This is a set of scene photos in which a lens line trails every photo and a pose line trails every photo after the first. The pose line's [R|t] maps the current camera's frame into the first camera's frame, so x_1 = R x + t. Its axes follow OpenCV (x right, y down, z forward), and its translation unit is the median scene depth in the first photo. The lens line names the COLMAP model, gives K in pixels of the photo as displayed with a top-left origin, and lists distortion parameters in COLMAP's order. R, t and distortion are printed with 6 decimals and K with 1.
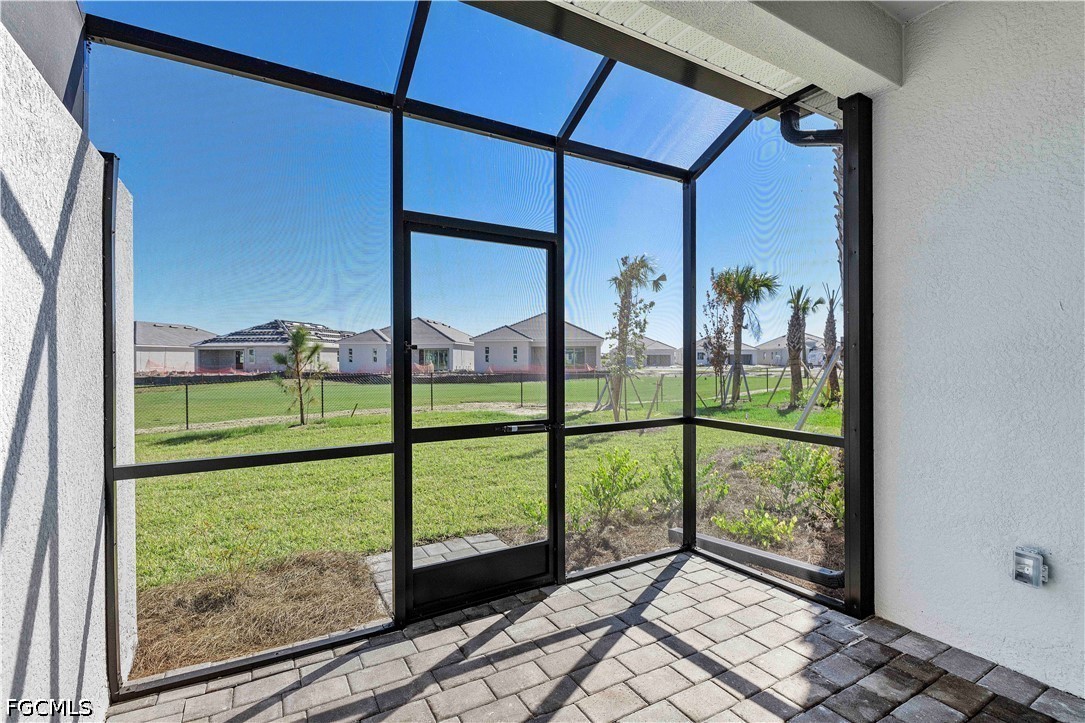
lens RADIAL K [[495.6, 0, 553.0], [0, 495.6, 364.7], [0, 0, 1]] dist [-0.007883, 0.000166]
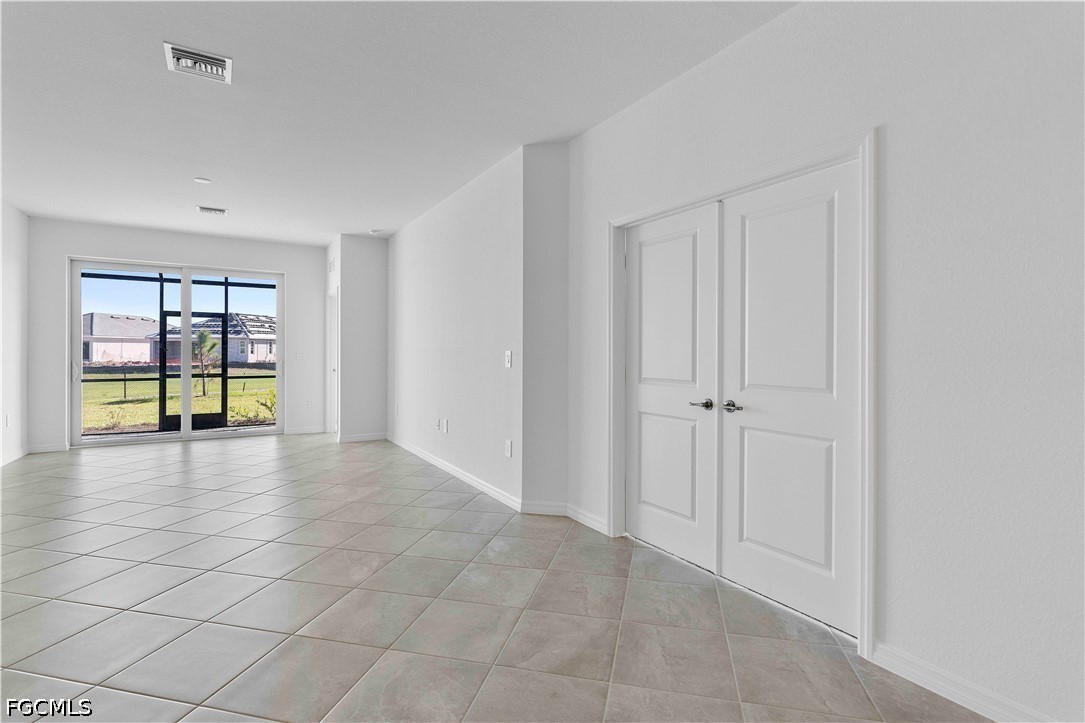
lens RADIAL K [[513.1, 0, 557.3], [0, 513.1, 357.3], [0, 0, 1]] dist [-0.004056, -0.001422]
pose [[0.999394, 0.005838, 0.034314, 0.472291], [-0.005829, 0.999983, -0.000359, -0.000344], [-0.034316, 0.000158, 0.999411, -0.540869]]
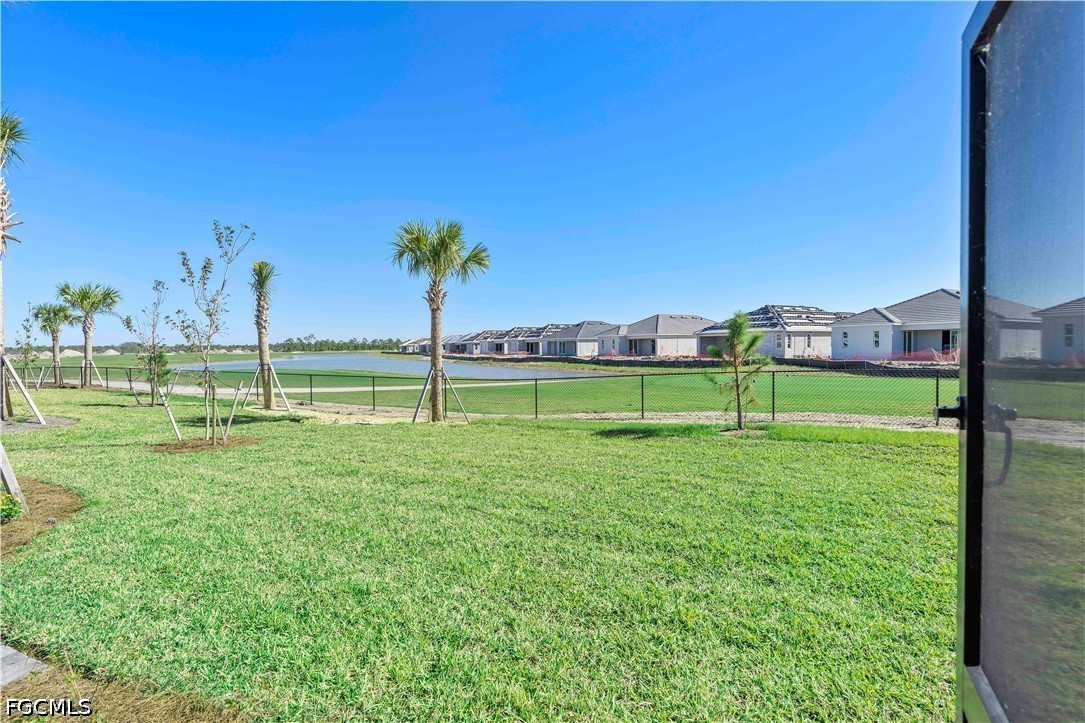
lens RADIAL K [[495.6, 0, 539.1], [0, 495.6, 358.5], [0, 0, 1]] dist [-0.007883, 0.000166]
pose [[0.574202, 0.015953, -0.818558, -0.011781], [0.001062, 0.999795, 0.020230, -0.017265], [0.818713, -0.012485, 0.574067, 0.224391]]
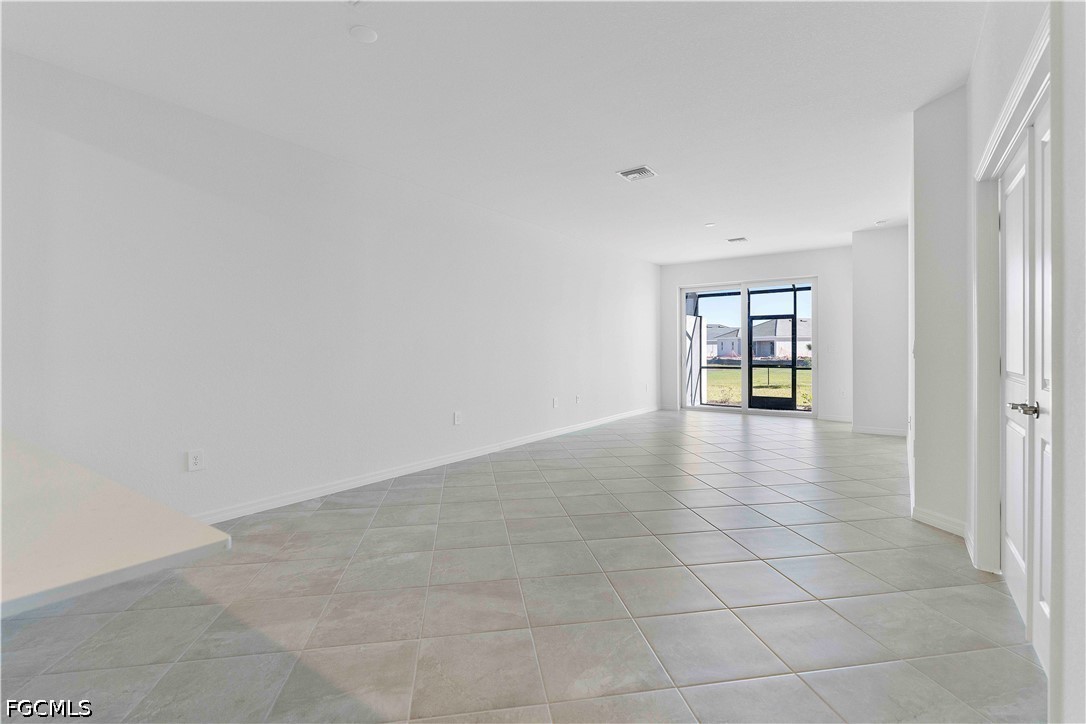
lens RADIAL K [[496.1, 0, 540.3], [0, 496.1, 341.8], [0, 0, 1]] dist [-0.007883, 0.000166]
pose [[0.398663, -0.012297, -0.917015, 0.629576], [-0.008674, 0.999815, -0.017179, 0.004035], [0.917057, 0.014803, 0.398482, -0.523866]]
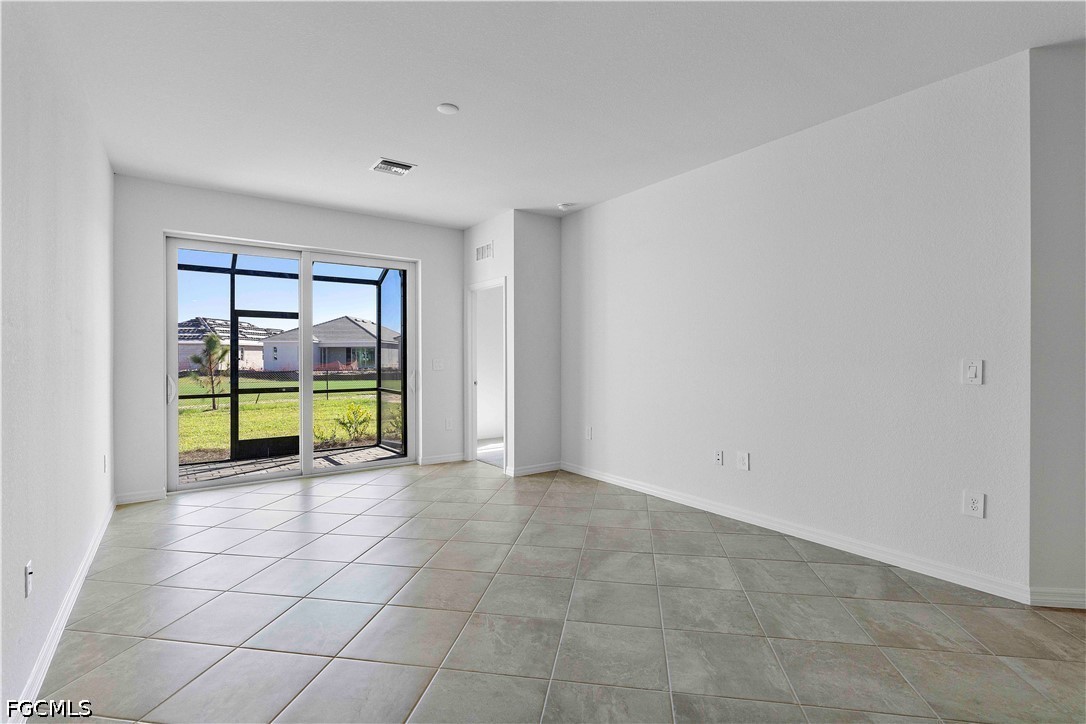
lens RADIAL K [[513.6, 0, 553.2], [0, 513.6, 360.3], [0, 0, 1]] dist [-0.004056, -0.001422]
pose [[0.995518, 0.000049, 0.094571, 0.242712], [0.000337, 0.999992, -0.004069, -0.003365], [-0.094570, 0.004082, 0.995510, -0.408794]]
